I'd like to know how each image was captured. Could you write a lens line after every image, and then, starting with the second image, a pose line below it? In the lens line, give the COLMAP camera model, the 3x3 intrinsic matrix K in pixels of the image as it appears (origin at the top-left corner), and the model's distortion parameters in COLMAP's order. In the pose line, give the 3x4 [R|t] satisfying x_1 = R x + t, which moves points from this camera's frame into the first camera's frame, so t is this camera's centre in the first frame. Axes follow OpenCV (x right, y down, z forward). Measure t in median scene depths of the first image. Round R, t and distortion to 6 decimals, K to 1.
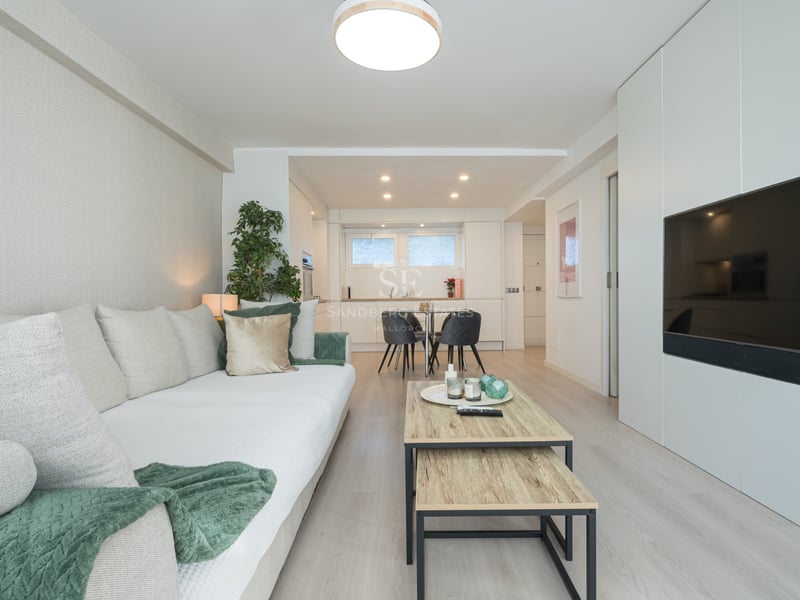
lens RADIAL K [[673.9, 0, 398.5], [0, 673.9, 280.3], [0, 0, 1]] dist [0.004115, 0.003441]
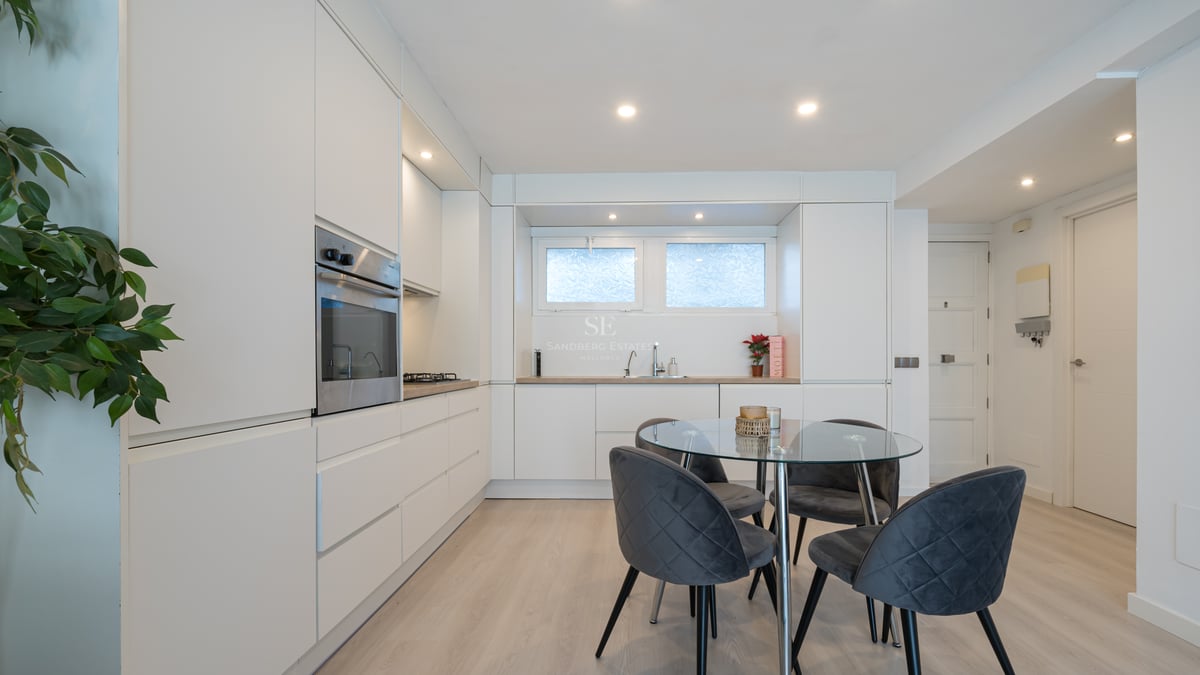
lens RADIAL K [[759.9, 0, 597.3], [0, 759.9, 315.0], [0, 0, 1]] dist [0.005233, 0.001897]
pose [[0.999296, 0.008424, -0.036566, -0.013923], [-0.009763, 0.999282, -0.036596, 0.003820], [0.036231, 0.036927, 0.998661, 0.493250]]
